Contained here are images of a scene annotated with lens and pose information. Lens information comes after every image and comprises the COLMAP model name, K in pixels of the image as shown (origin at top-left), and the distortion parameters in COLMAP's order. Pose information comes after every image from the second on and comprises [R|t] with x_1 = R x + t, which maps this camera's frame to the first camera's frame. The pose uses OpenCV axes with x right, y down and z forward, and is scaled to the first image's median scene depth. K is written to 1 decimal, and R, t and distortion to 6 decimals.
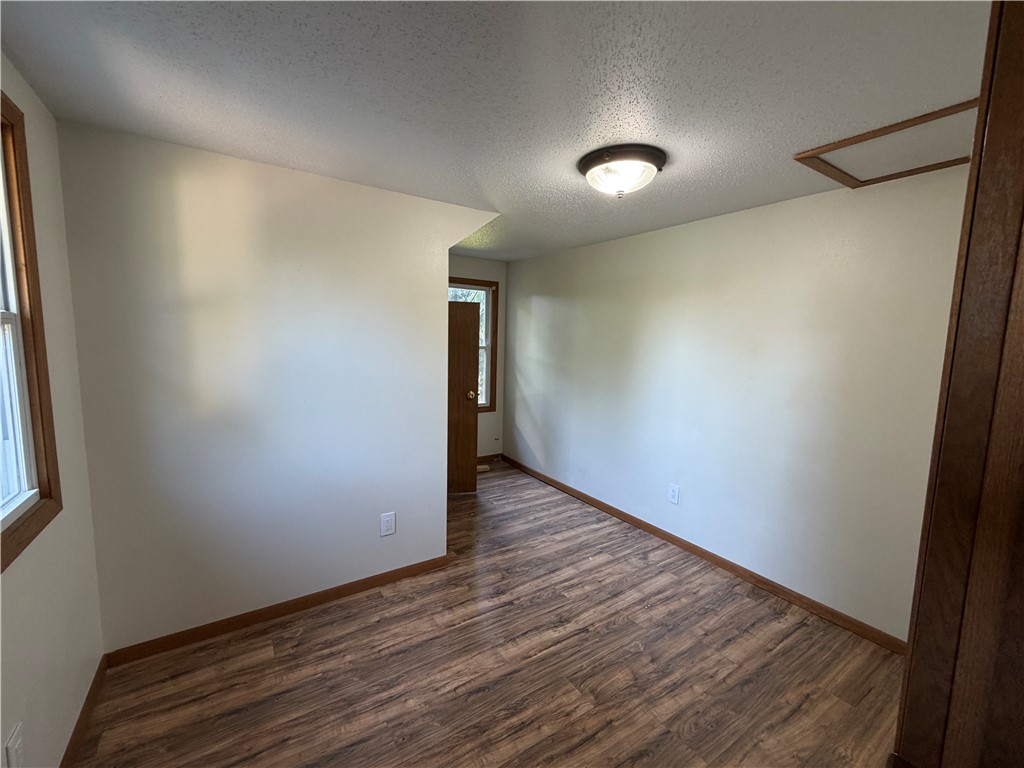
lens RADIAL K [[412.0, 0, 511.1], [0, 412.0, 381.9], [0, 0, 1]] dist [0.001403, 0.000008]
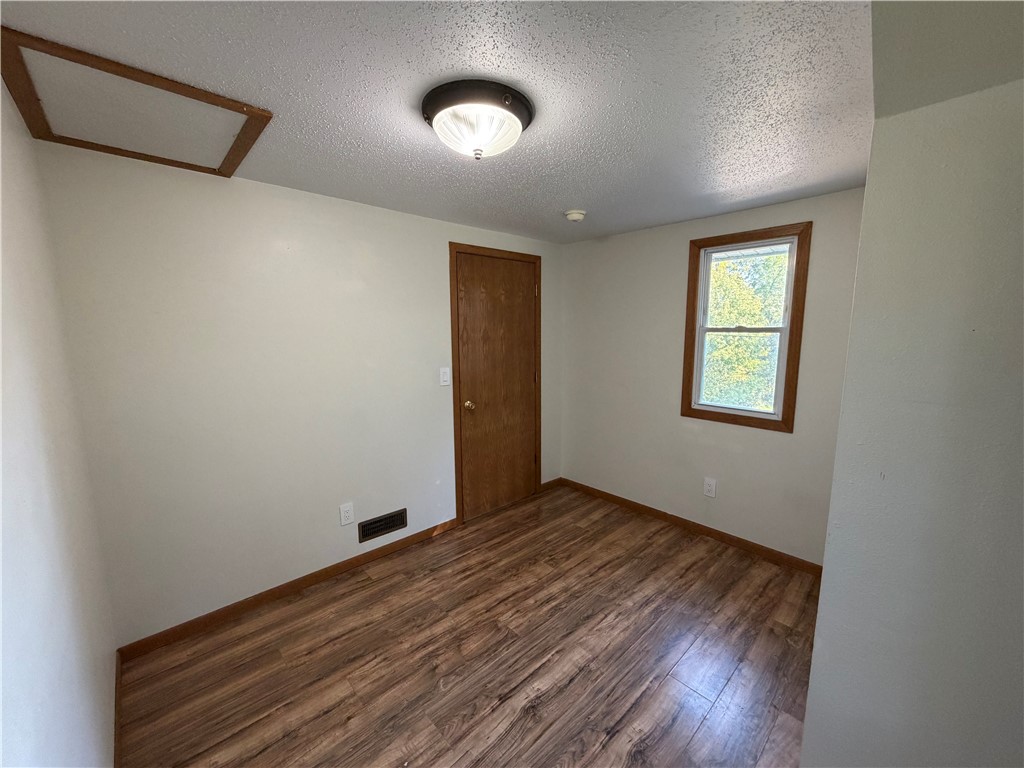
lens RADIAL K [[412.0, 0, 511.8], [0, 412.0, 386.0], [0, 0, 1]] dist [0.001403, 0.000008]
pose [[-0.984527, 0.009607, -0.174971, 0.348061], [-0.033293, 0.970055, 0.240592, -0.223337], [0.172043, 0.242694, -0.954726, 1.899726]]
